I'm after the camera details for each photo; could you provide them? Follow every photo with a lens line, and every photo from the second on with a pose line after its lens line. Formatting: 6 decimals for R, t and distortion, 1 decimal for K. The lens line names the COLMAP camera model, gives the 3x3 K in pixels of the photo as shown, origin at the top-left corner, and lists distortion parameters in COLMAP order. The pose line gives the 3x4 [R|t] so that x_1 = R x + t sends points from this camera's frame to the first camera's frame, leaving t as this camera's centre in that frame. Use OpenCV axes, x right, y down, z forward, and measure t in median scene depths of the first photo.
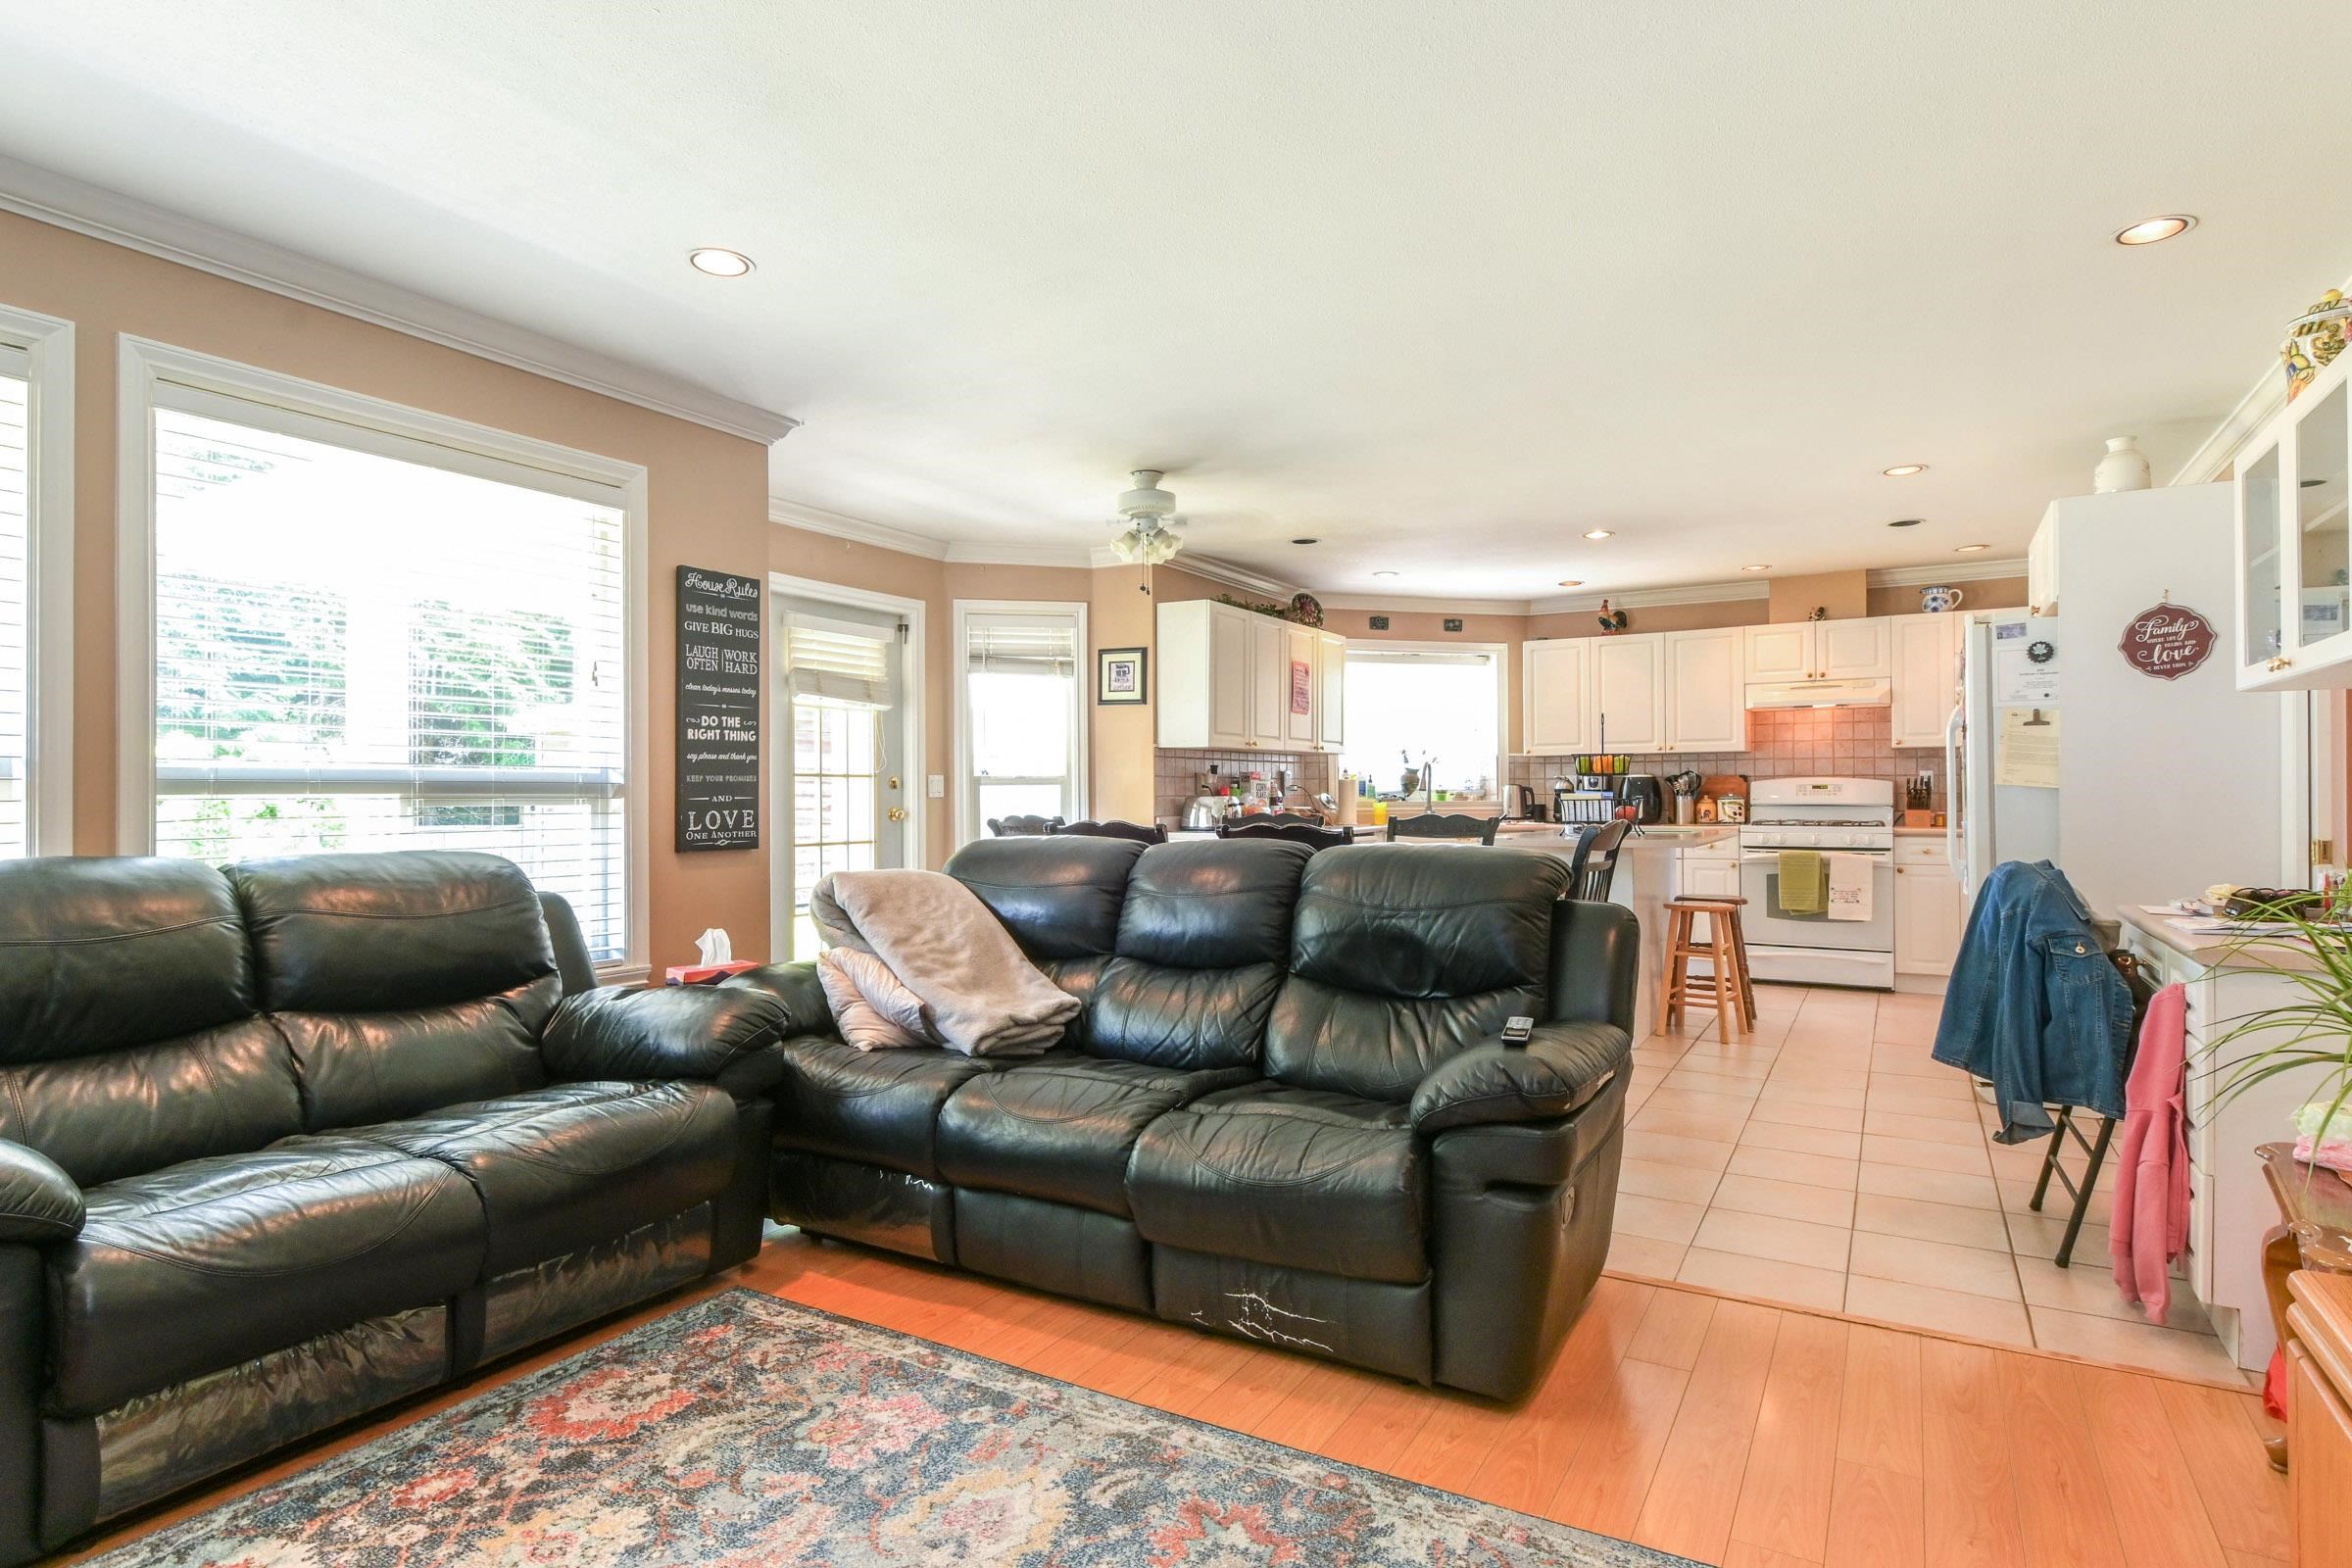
lens RADIAL K [[1247.2, 0, 1151.3], [0, 1247.2, 791.8], [0, 0, 1]] dist [0.043359, -0.025110]
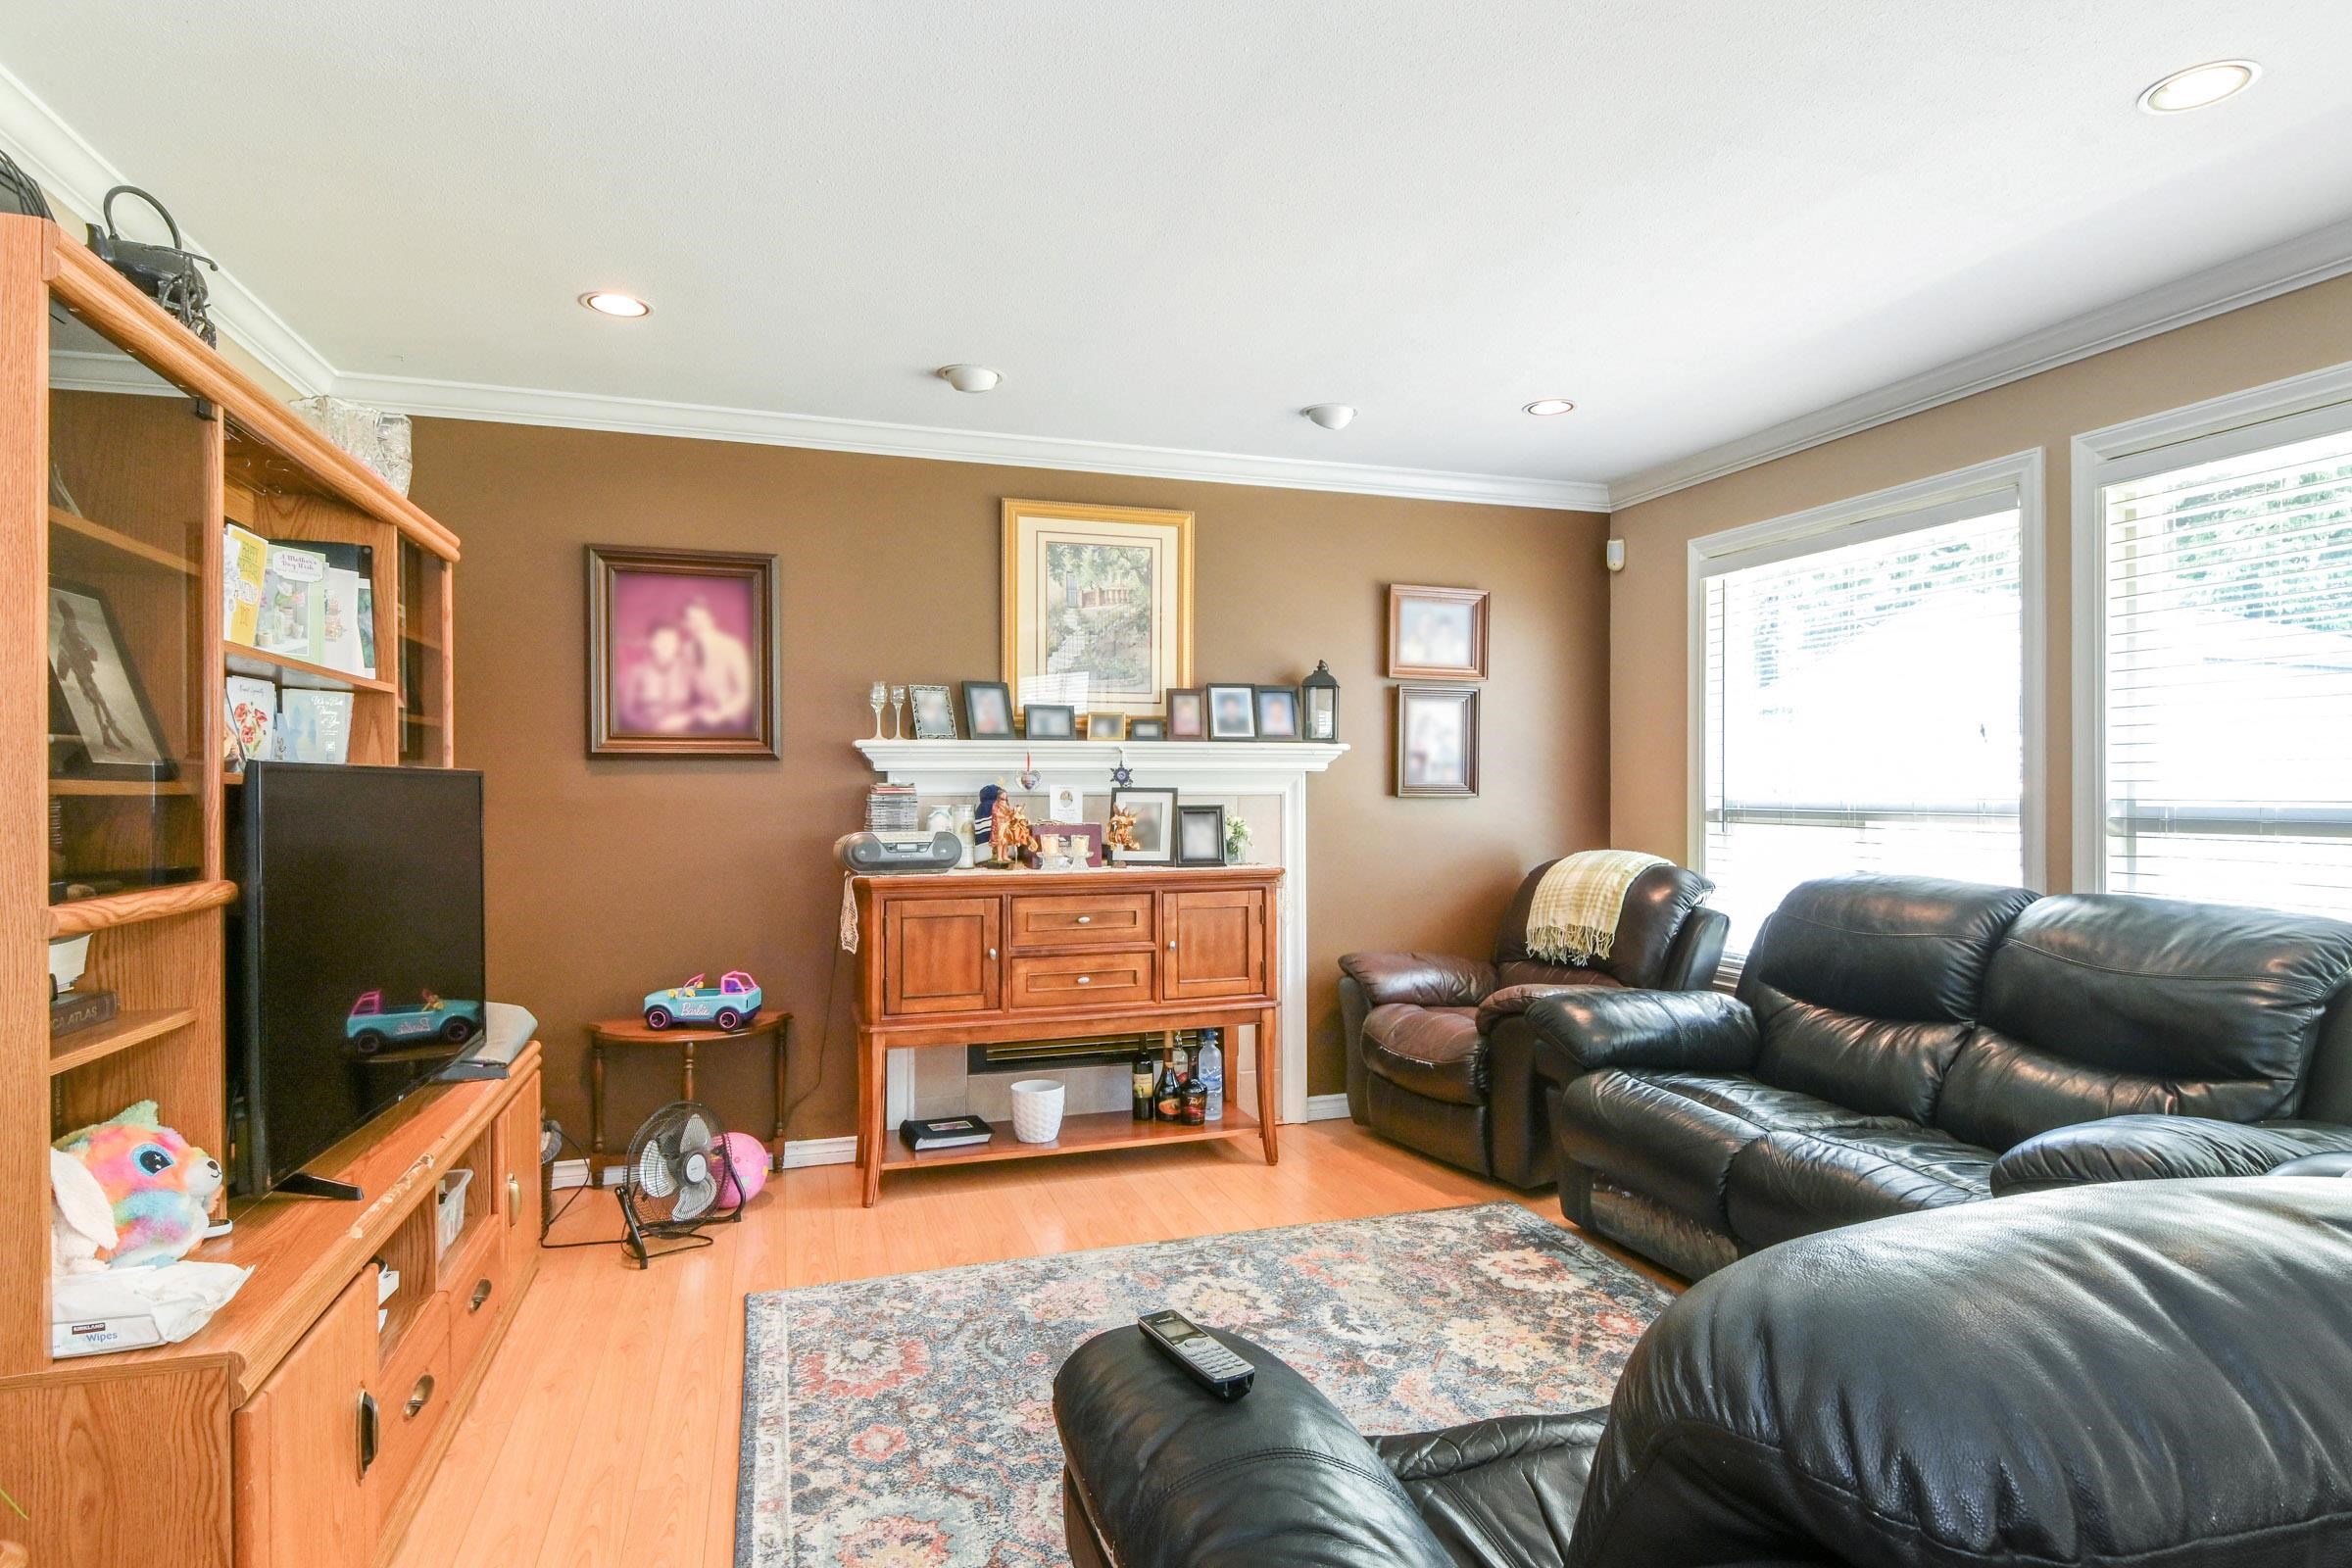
lens RADIAL K [[1246.0, 0, 1176.0], [0, 1246.0, 784.0], [0, 0, 1]] dist [0.035401, -0.025500]
pose [[-0.655424, 0.013371, -0.755143, 0.860402], [0.013624, 0.999890, 0.005880, -0.084619], [0.755138, -0.006434, -0.655534, 1.599008]]
